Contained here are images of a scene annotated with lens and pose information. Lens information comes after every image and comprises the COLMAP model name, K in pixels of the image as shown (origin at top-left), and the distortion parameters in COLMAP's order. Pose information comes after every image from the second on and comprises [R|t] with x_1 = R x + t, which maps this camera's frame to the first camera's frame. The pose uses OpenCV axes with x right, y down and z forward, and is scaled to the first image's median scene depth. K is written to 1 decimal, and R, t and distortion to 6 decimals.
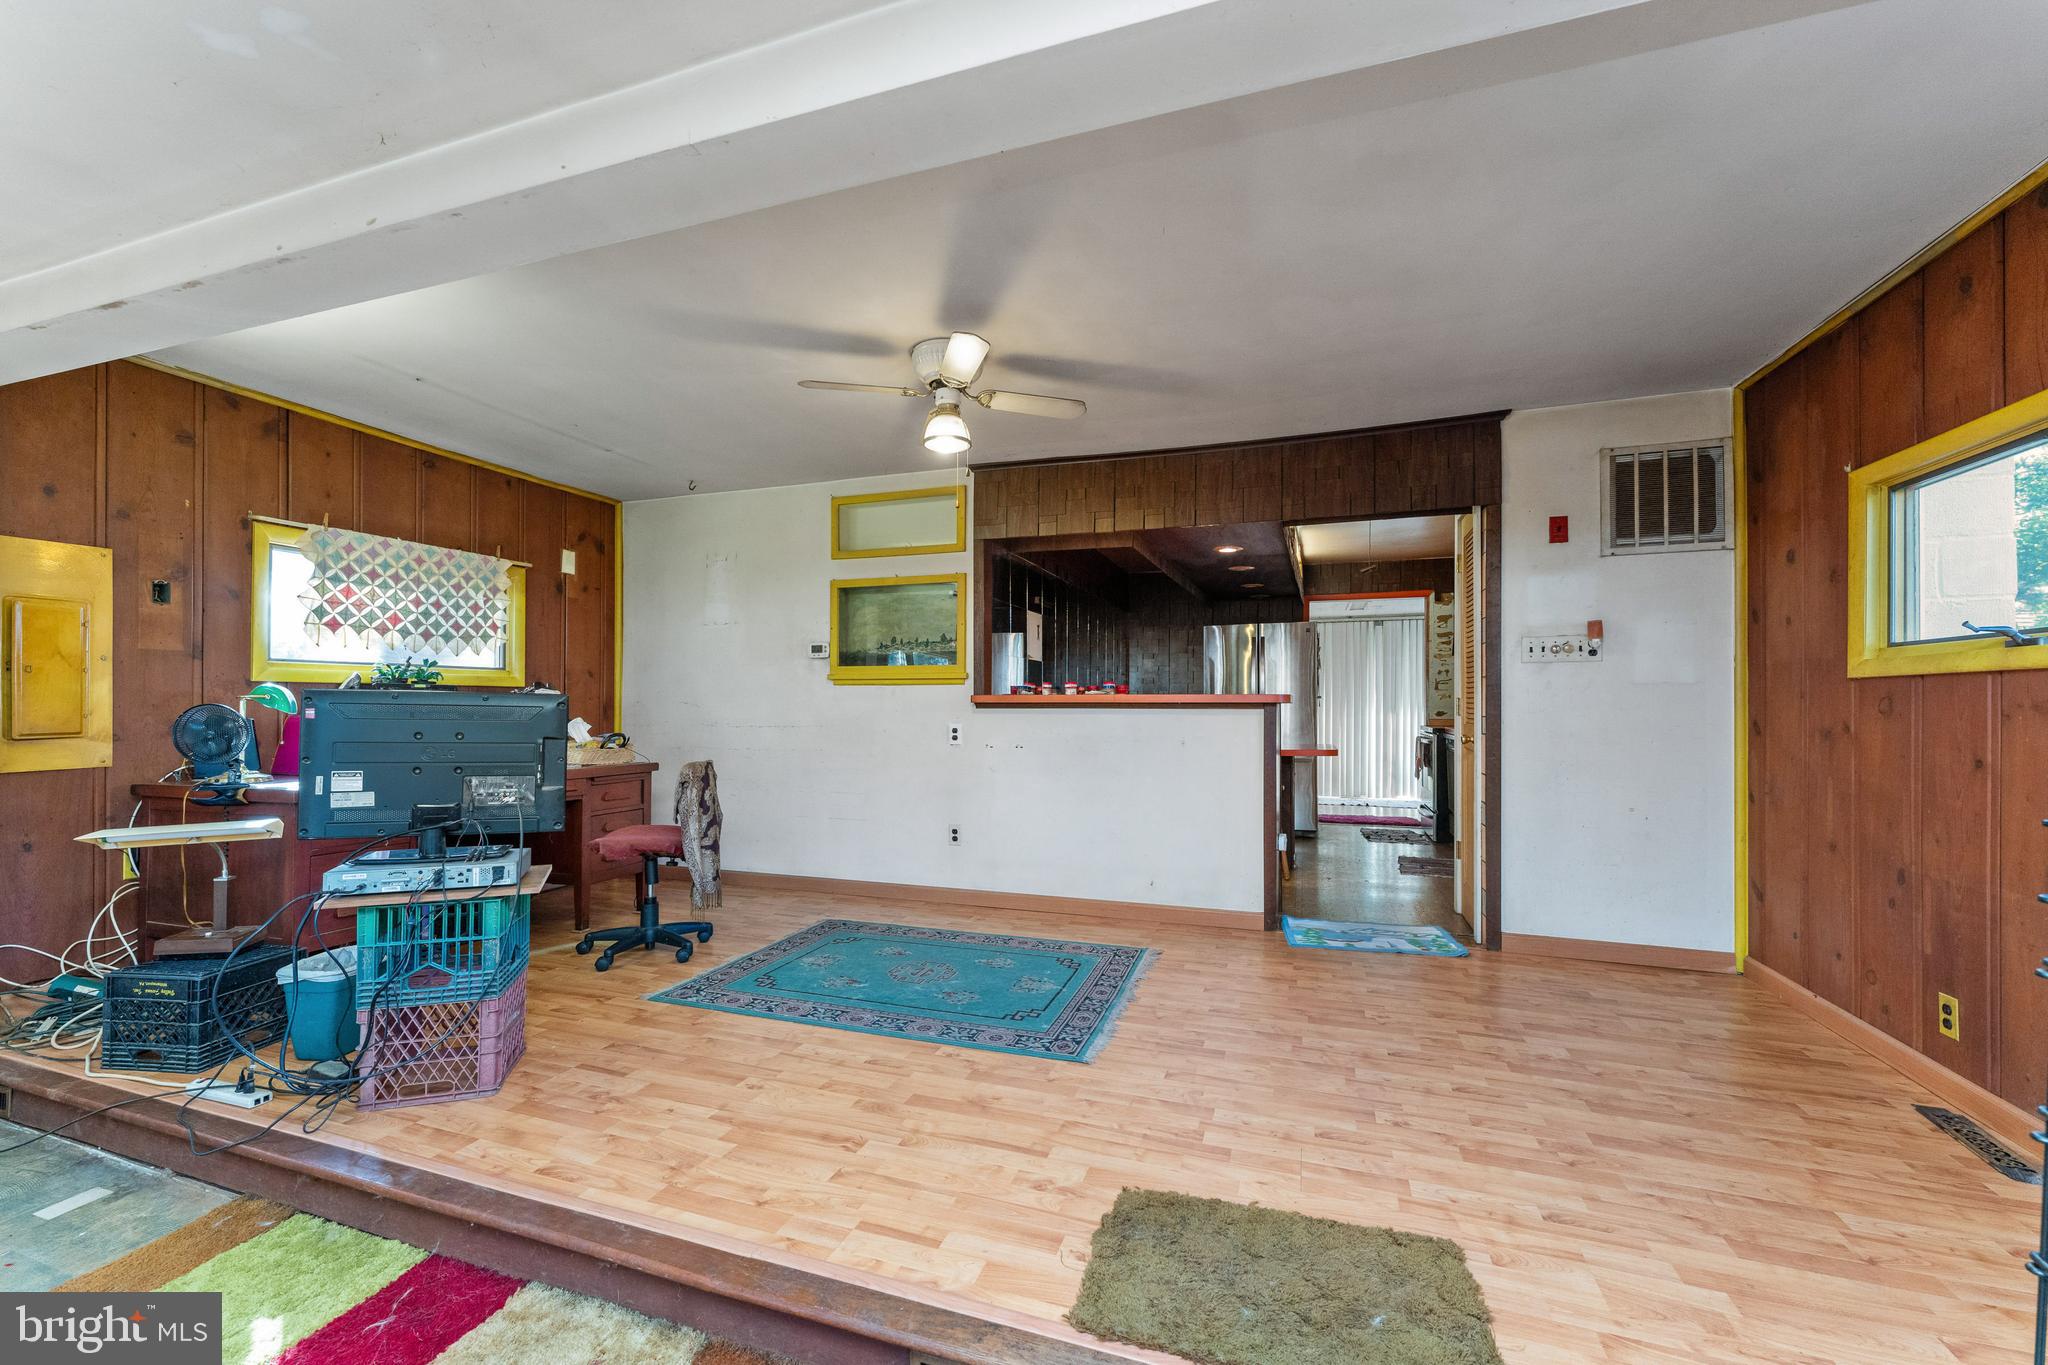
lens RADIAL K [[817.3, 0, 1020.5], [0, 817.3, 701.1], [0, 0, 1]] dist [-0.001462, 0.000198]
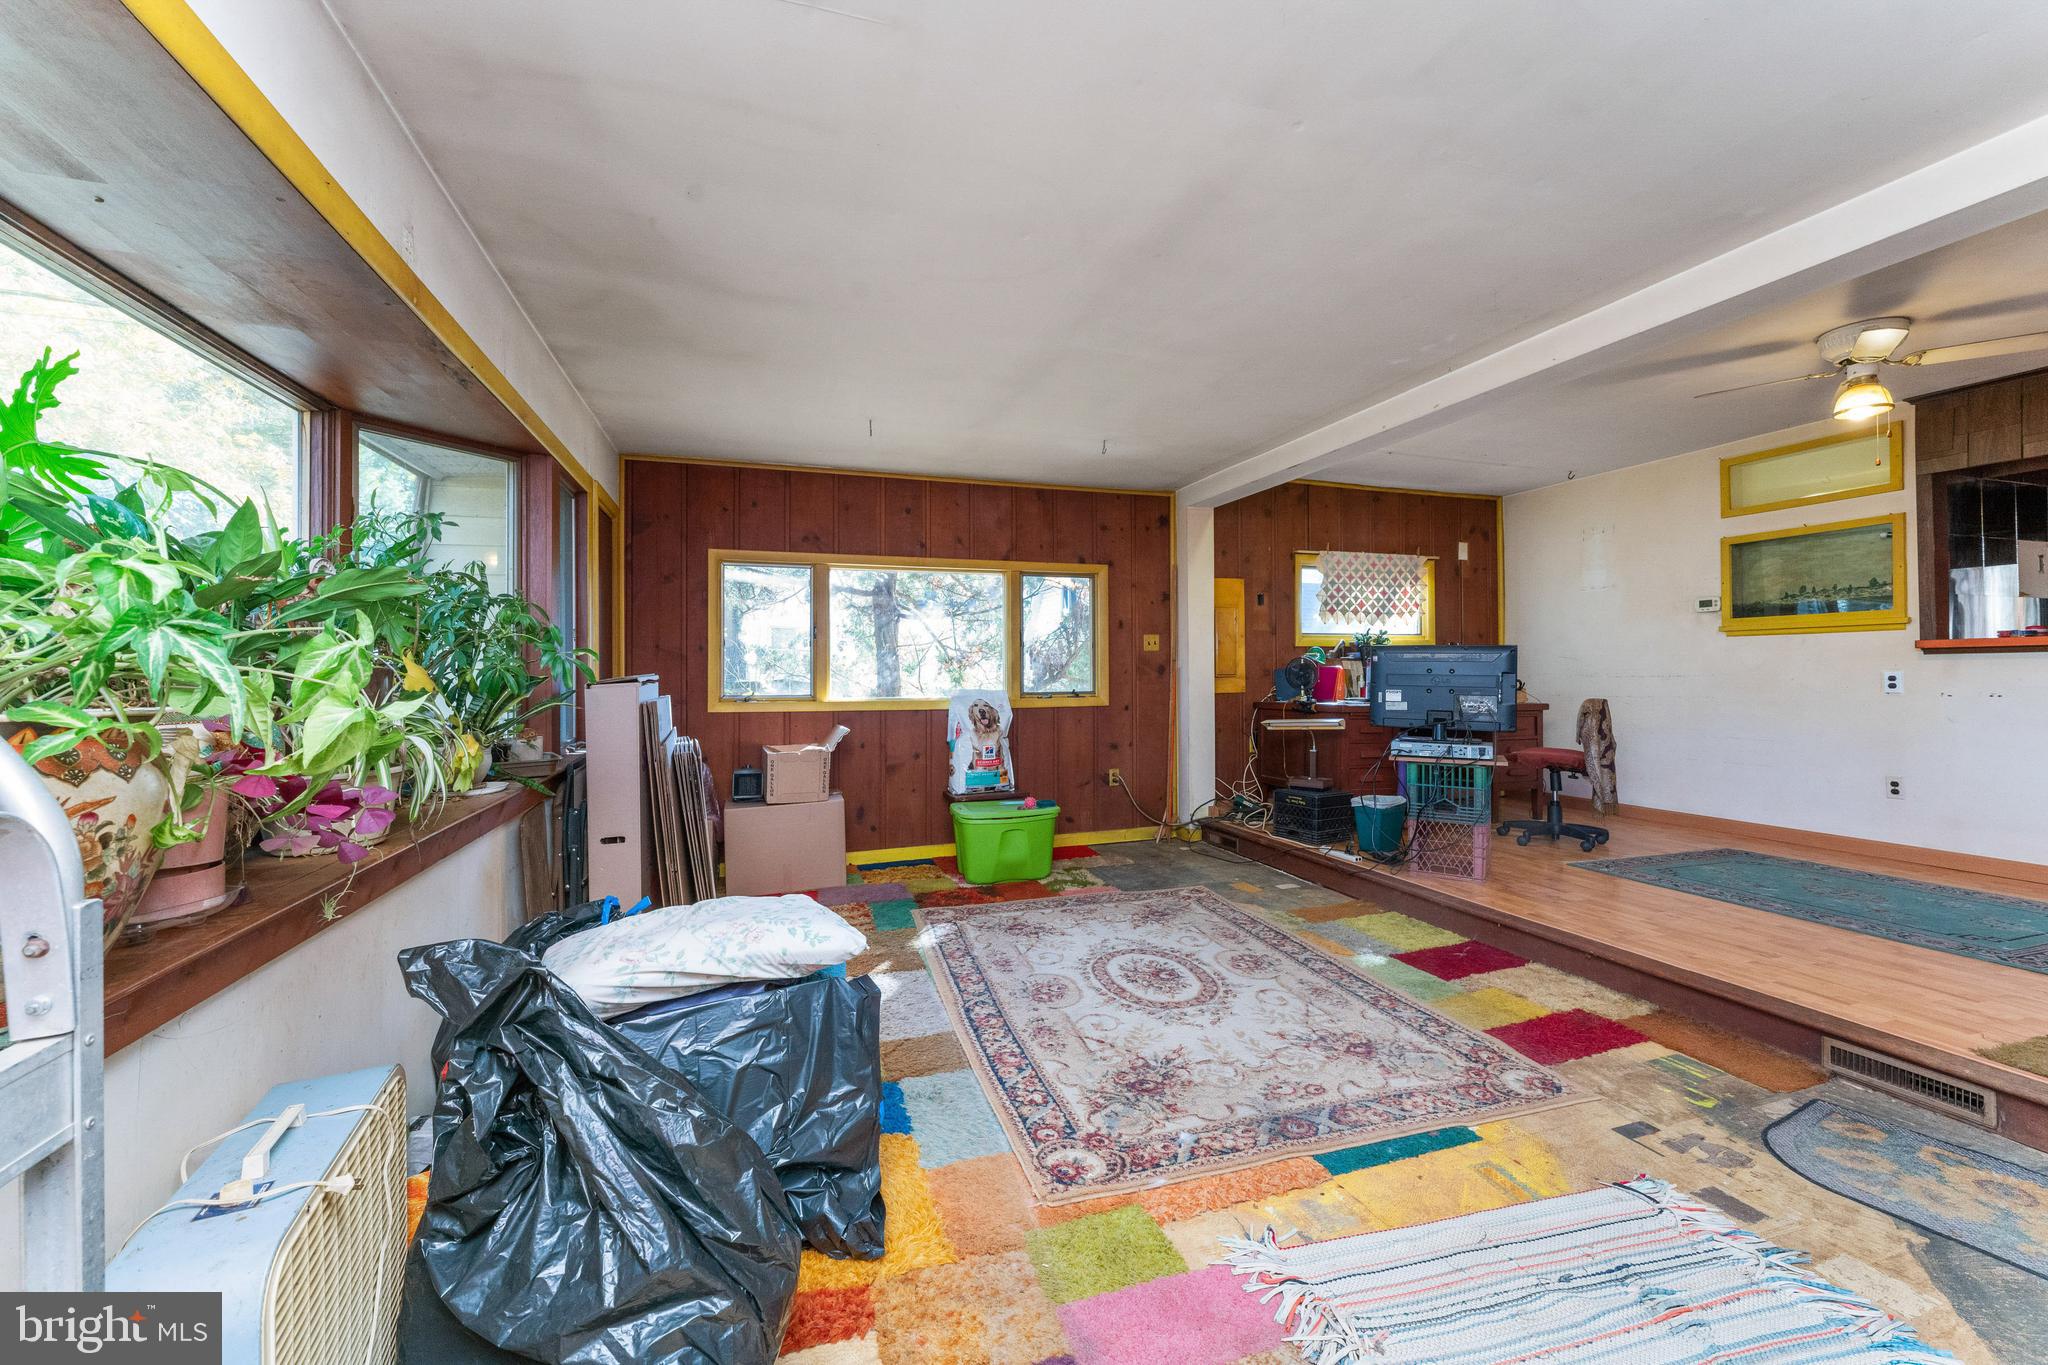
lens RADIAL K [[818.7, 0, 1025.1], [0, 818.7, 662.5], [0, 0, 1]] dist [0.000539, 0.000242]
pose [[0.608060, -0.016374, -0.793722, 0.078731], [0.009762, 0.999866, -0.013148, 0.024988], [0.793831, 0.000246, 0.608138, -0.476842]]
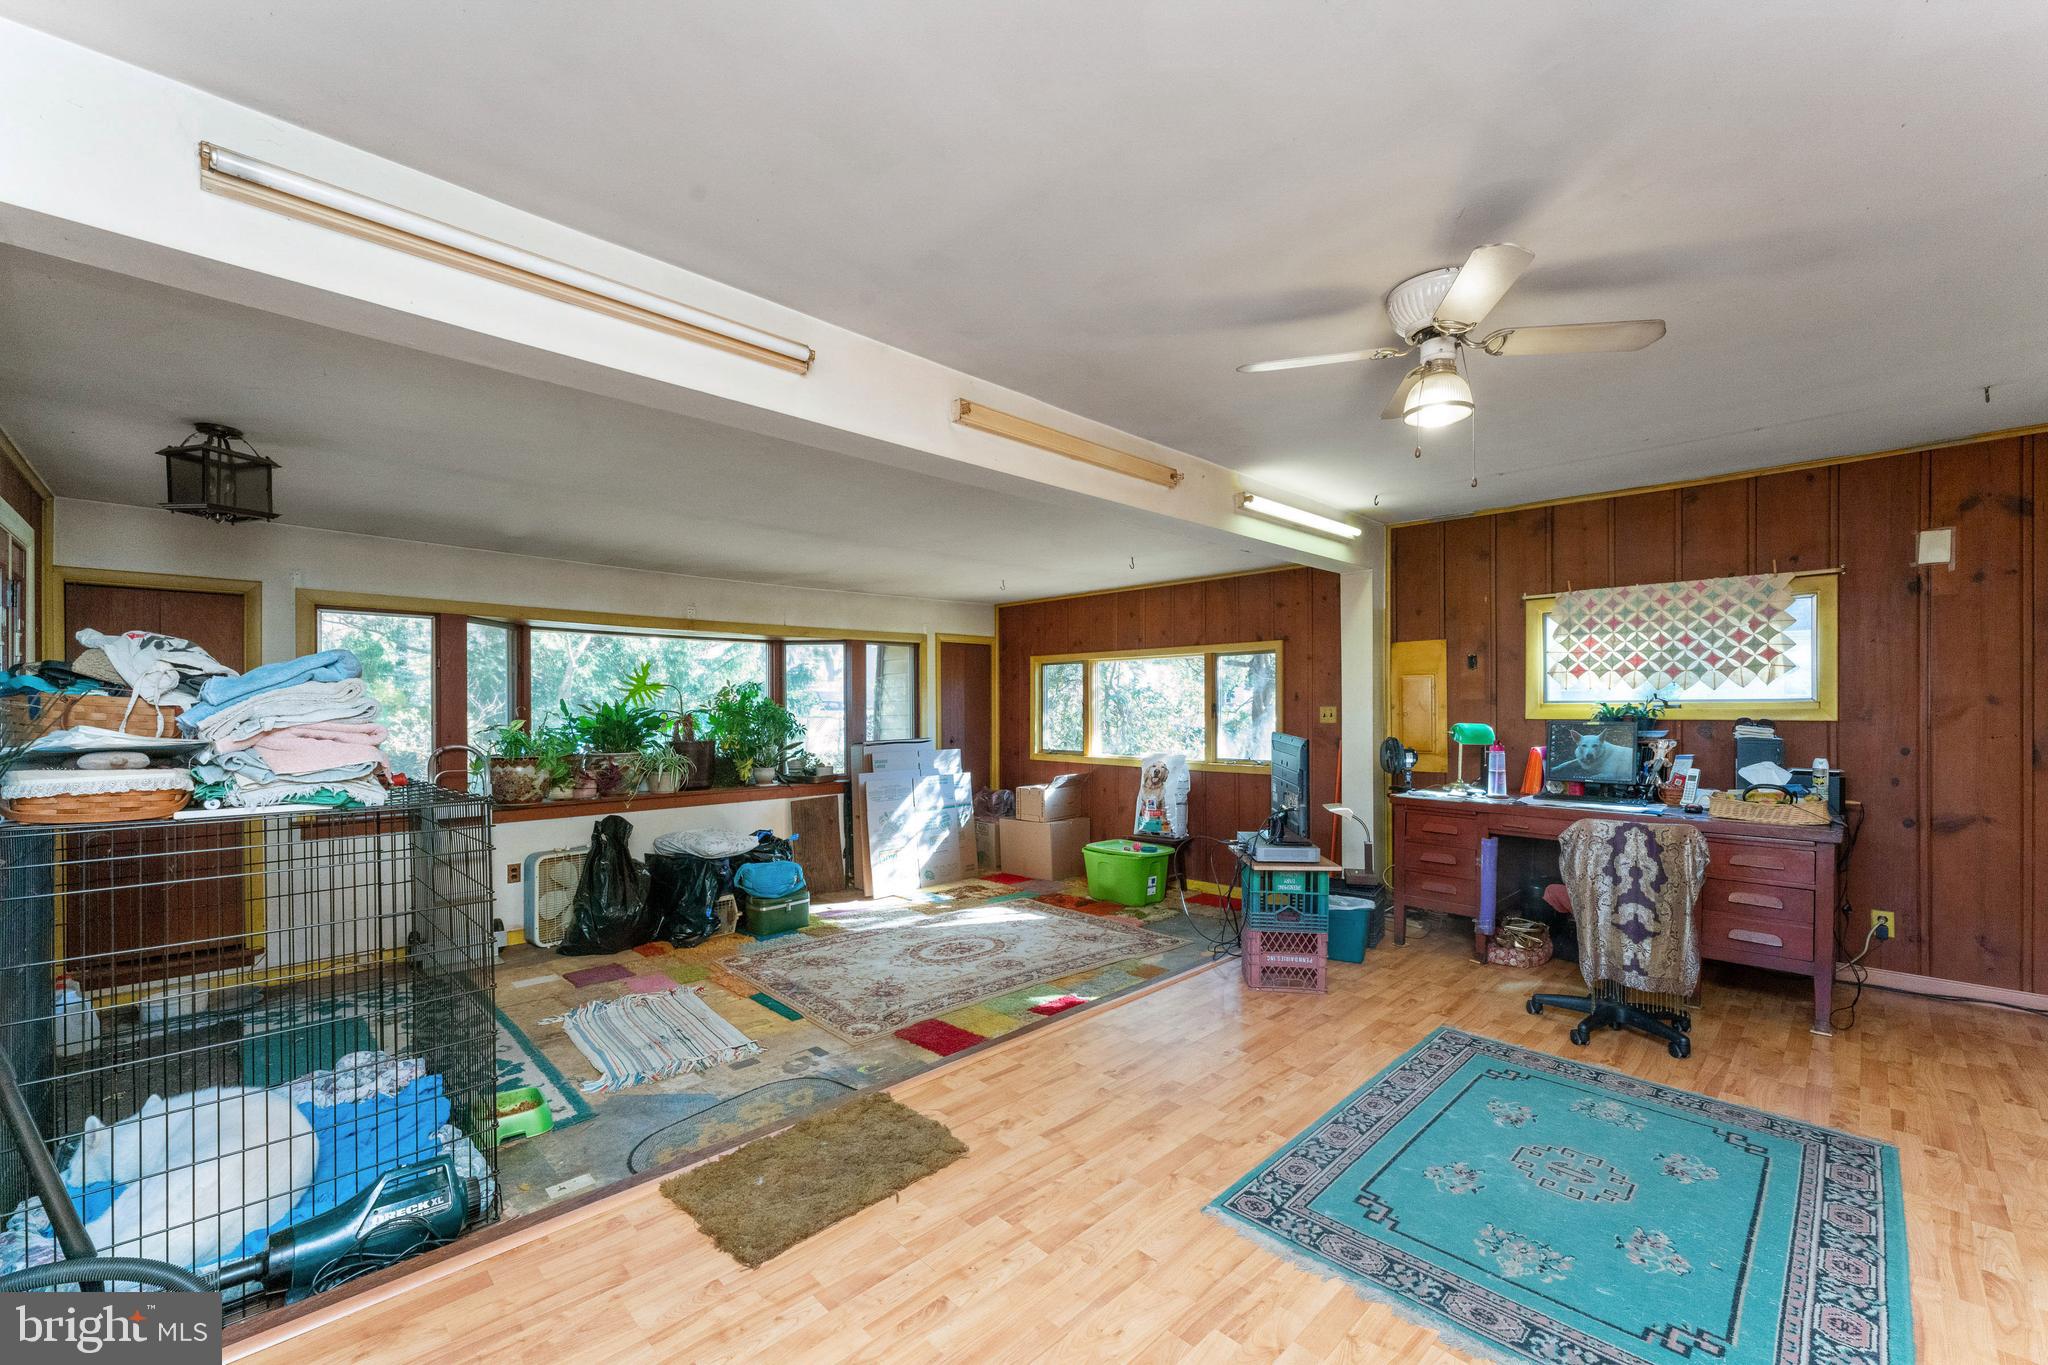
lens RADIAL K [[824.8, 0, 1028.1], [0, 824.8, 707.8], [0, 0, 1]] dist [0.000912, 0.000003]
pose [[-0.442227, -0.001362, -0.896902, 0.607489], [0.004476, 0.999983, -0.003726, -0.039283], [0.896892, -0.005663, -0.442214, 0.813830]]
